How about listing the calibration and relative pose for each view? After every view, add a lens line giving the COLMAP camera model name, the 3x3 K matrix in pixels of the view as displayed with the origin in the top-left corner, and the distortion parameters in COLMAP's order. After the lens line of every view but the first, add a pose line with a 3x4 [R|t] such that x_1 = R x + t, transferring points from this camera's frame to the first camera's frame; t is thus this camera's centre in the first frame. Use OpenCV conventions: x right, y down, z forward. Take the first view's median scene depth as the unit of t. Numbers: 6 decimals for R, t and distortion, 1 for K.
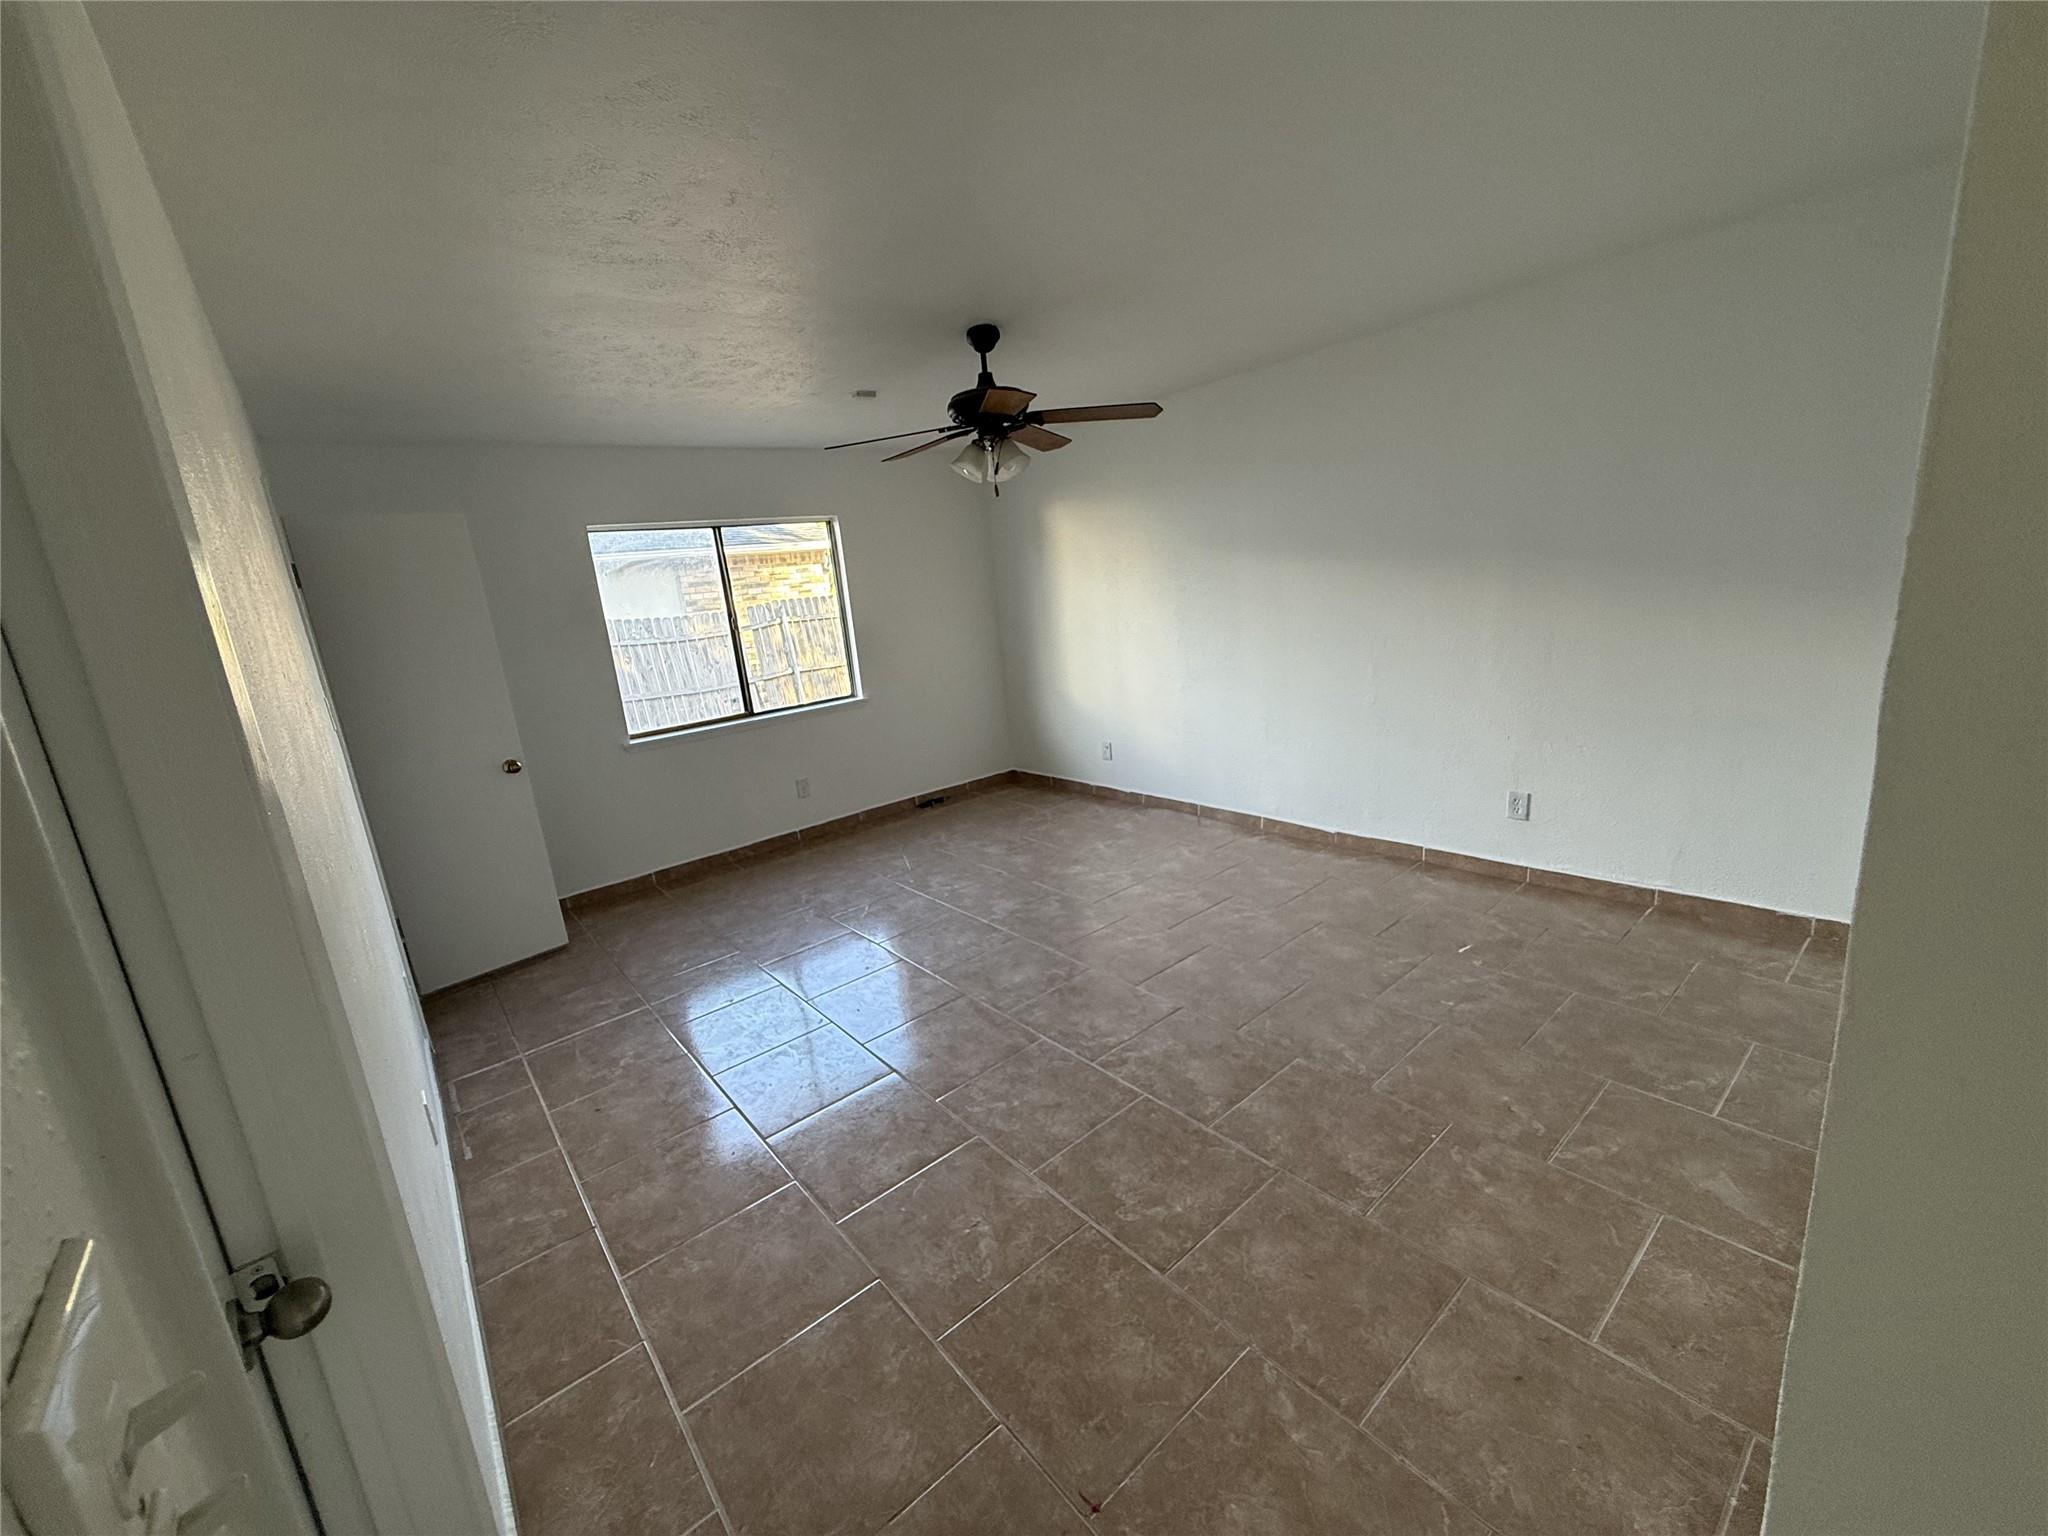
lens RADIAL K [[817.3, 0, 1023.0], [0, 817.3, 758.8], [0, 0, 1]] dist [0.001303, -0.000055]
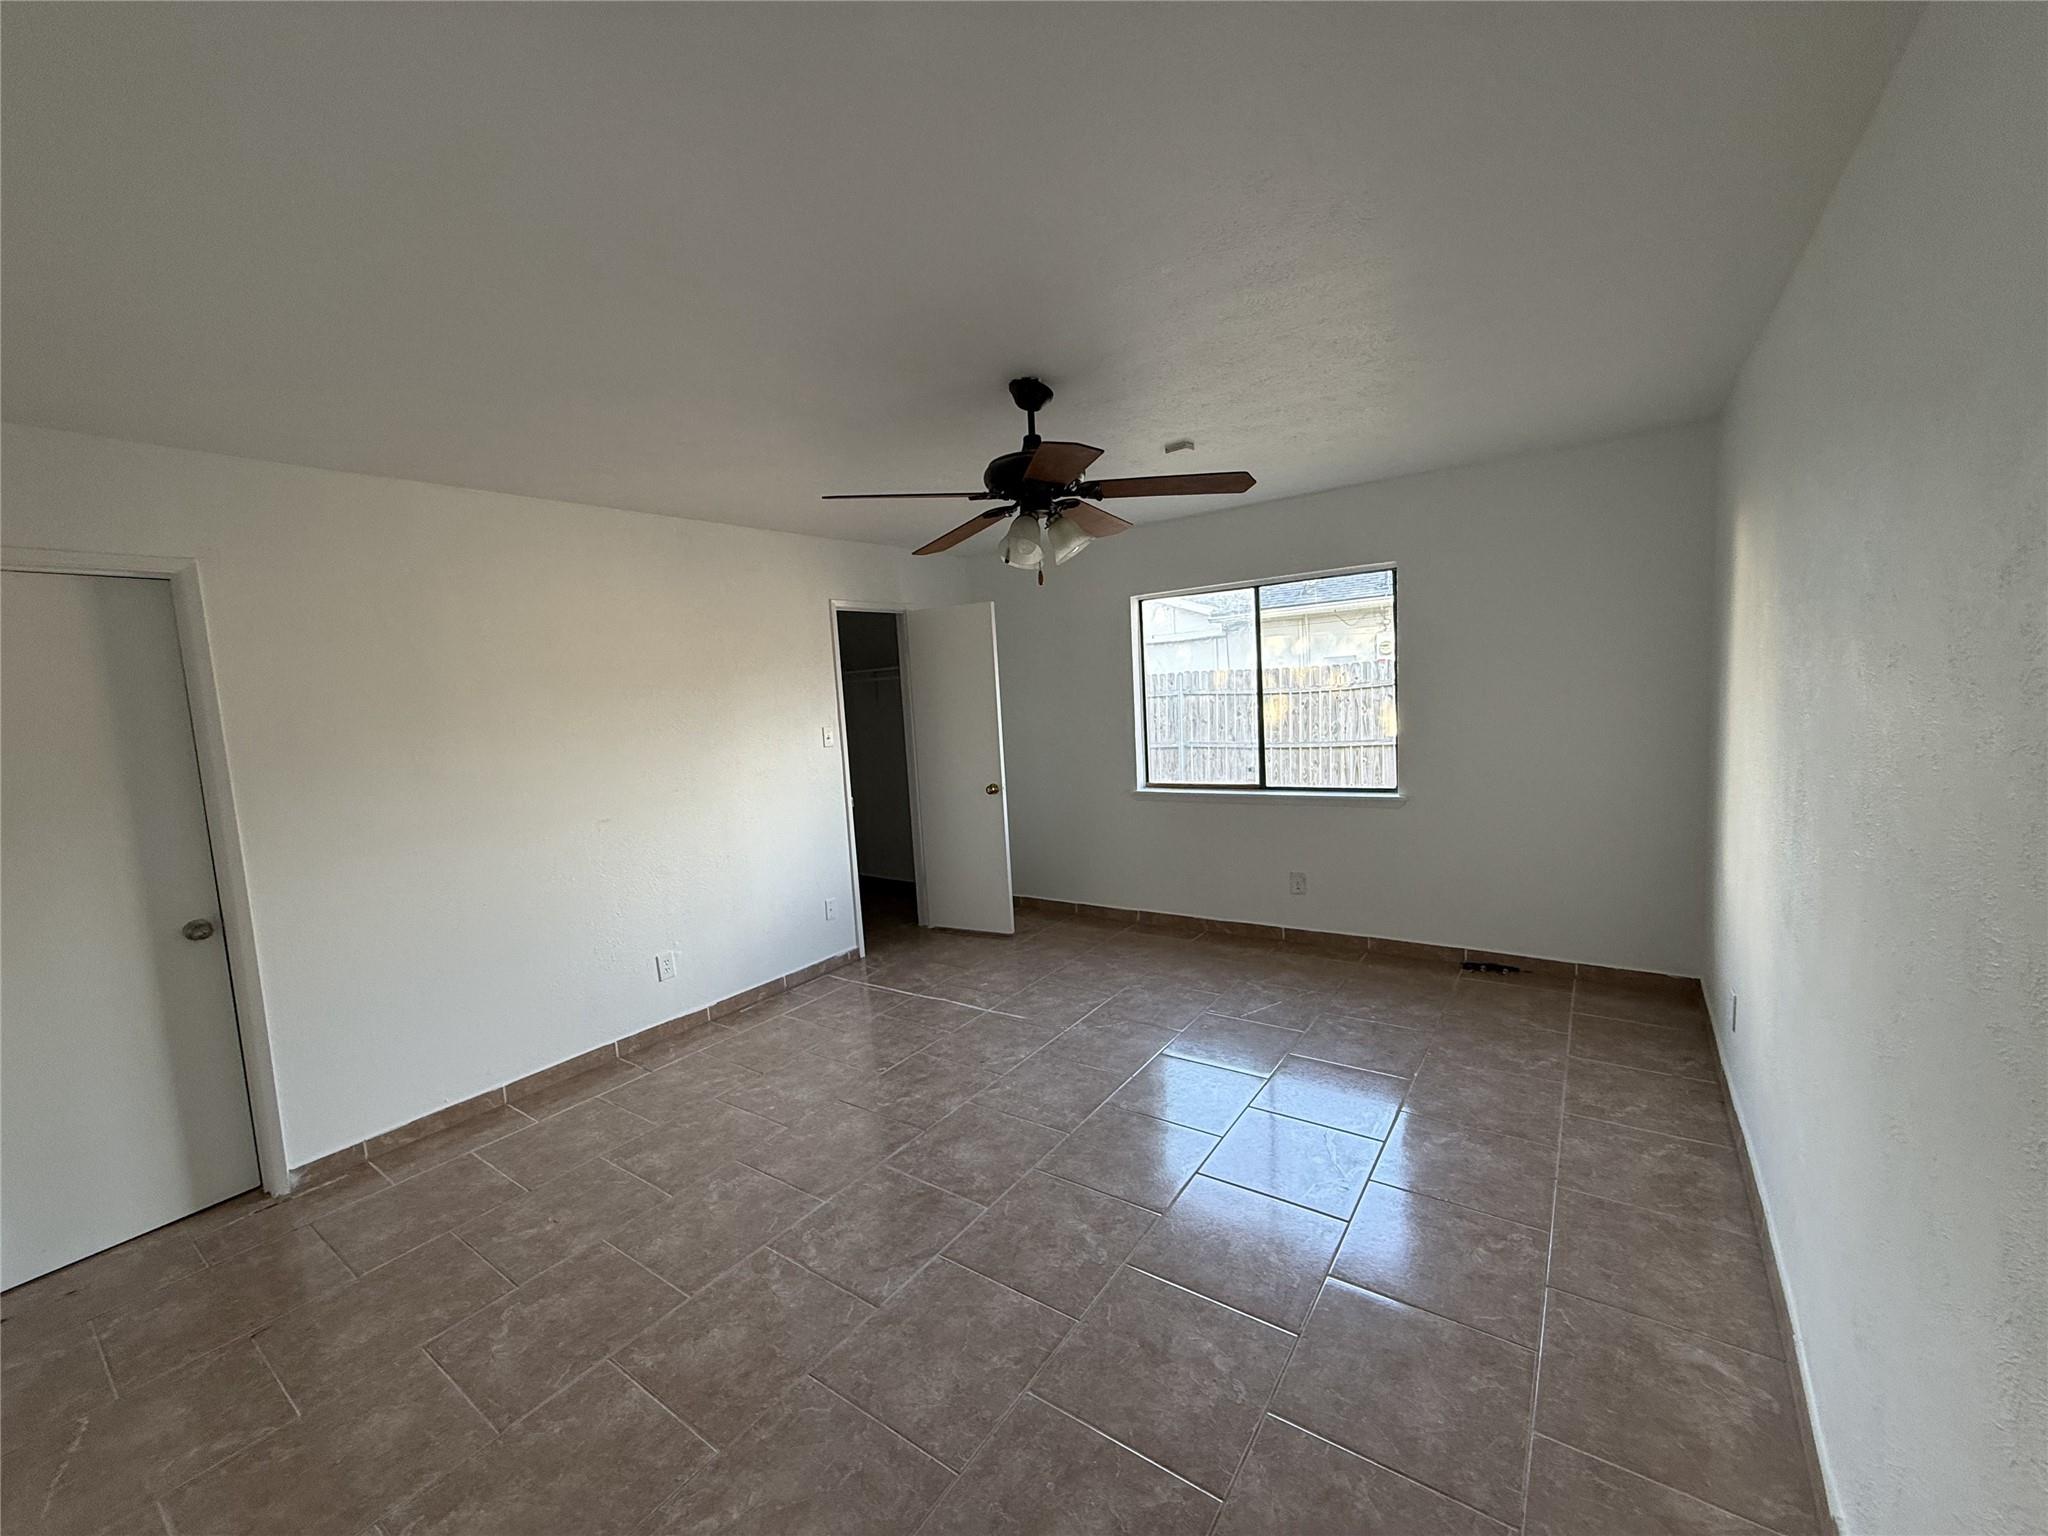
lens RADIAL K [[814.6, 0, 1024.0], [0, 814.6, 768.0], [0, 0, 1]] dist [-0.001235, -0.000118]
pose [[0.262485, 0.180091, -0.947981, 1.429800], [-0.173586, 0.975215, 0.137201, -0.481325], [0.949194, 0.128543, 0.287241, 1.495315]]
